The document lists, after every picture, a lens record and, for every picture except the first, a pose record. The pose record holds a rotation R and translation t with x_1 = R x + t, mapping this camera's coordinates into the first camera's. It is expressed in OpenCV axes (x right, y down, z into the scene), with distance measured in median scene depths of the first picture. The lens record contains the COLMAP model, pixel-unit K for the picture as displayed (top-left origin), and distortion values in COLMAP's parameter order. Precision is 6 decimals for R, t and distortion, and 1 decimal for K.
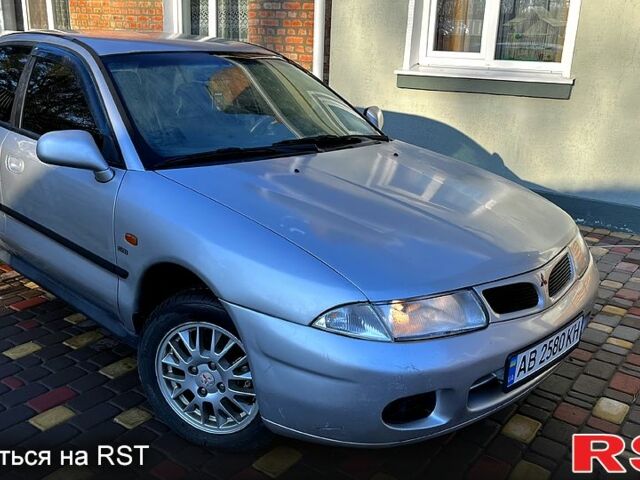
lens RADIAL K [[640.2, 0, 320.2], [0, 640.2, 238.8], [0, 0, 1]] dist [0.024361, 0.000000]
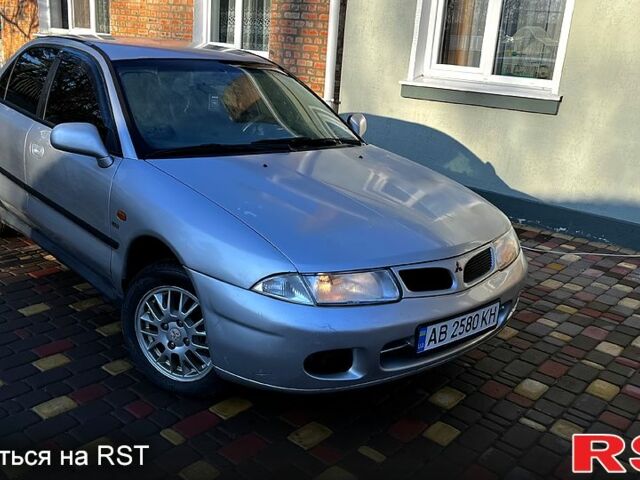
lens RADIAL K [[640.2, 0, 319.6], [0, 640.2, 240.6], [0, 0, 1]] dist [0.024361, 0.000000]
pose [[0.997056, 0.053960, -0.054485, 0.121055], [-0.054102, 0.998535, -0.001131, 0.024202], [0.054344, 0.004076, 0.998514, -0.151360]]
